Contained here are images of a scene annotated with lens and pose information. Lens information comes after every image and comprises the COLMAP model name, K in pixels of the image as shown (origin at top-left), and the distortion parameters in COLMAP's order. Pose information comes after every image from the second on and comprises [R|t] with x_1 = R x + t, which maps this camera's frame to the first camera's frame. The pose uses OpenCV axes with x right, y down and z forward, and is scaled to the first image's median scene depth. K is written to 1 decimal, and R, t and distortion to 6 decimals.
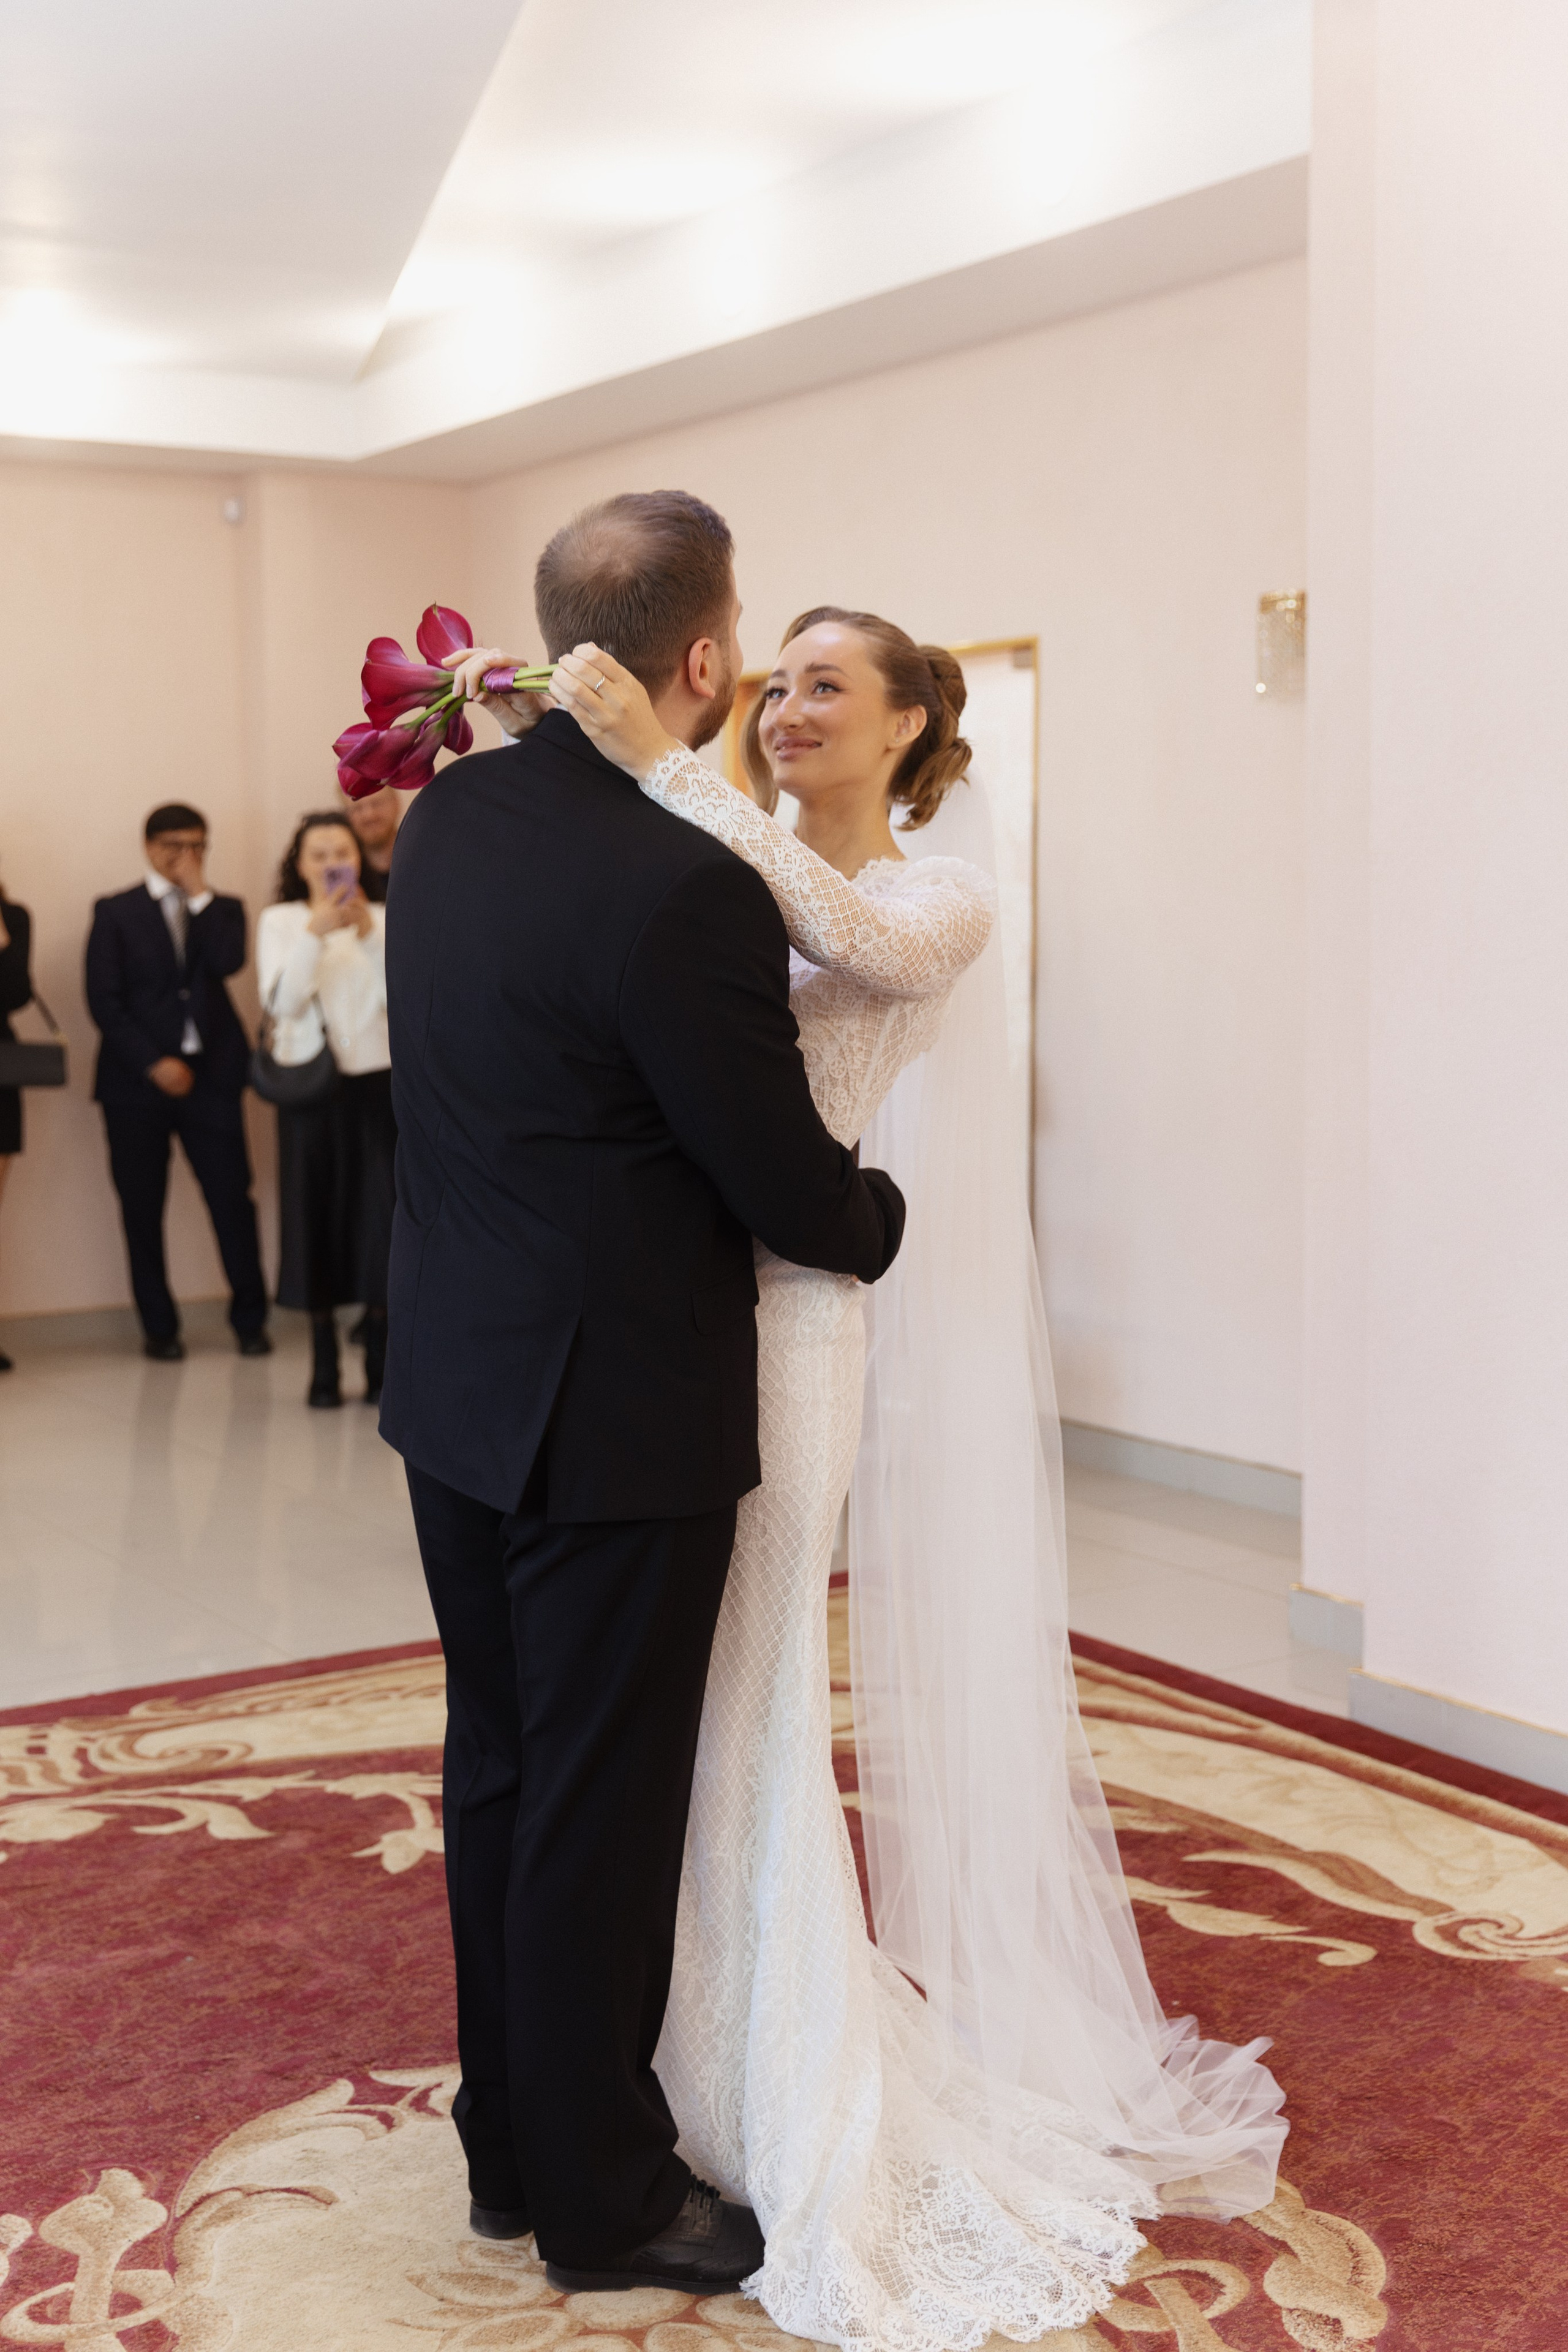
lens RADIAL K [[2824.1, 0, 784.0], [0, 2824.1, 1176.0], [0, 0, 1]] dist [-0.015987, -0.006910]
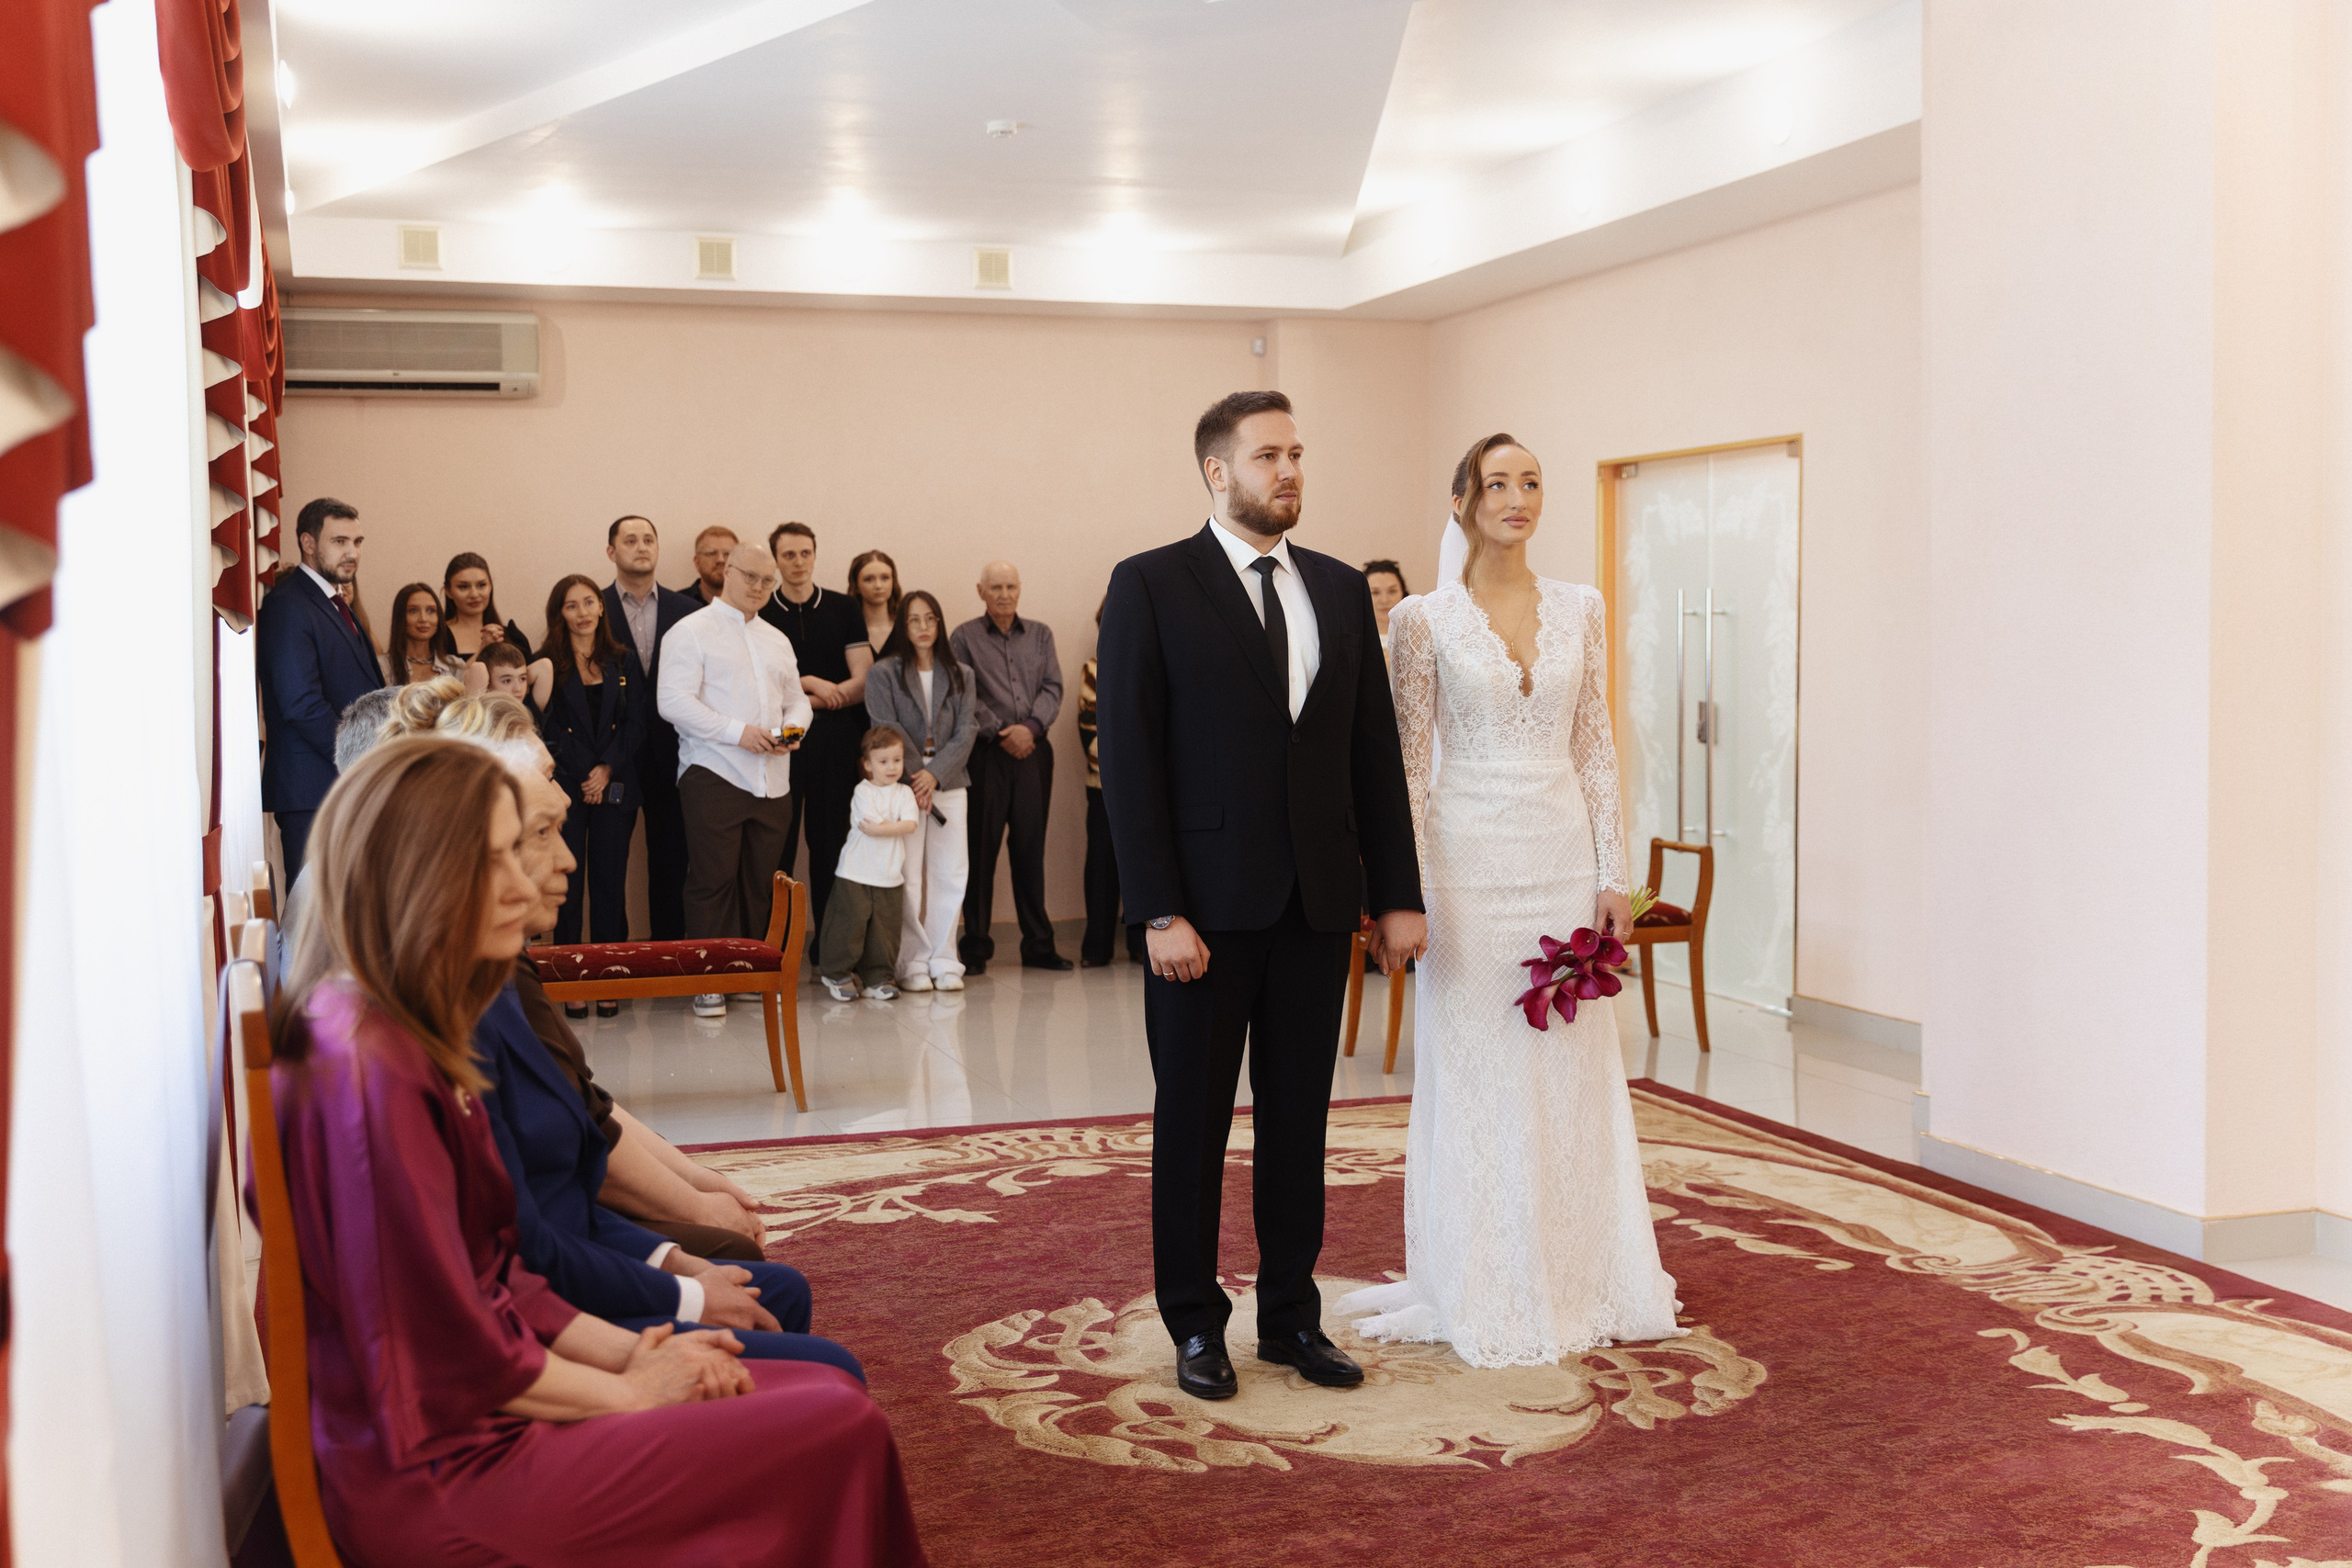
lens RADIAL K [[2395.4, 0, 1176.0], [0, 2395.4, 784.0], [0, 0, 1]] dist [0.099361, -0.003202]
pose [[0.969683, 0.017598, -0.243731, 0.153331], [-0.025725, 0.999213, -0.030201, 0.047118], [0.243008, 0.035556, 0.969373, -0.415487]]
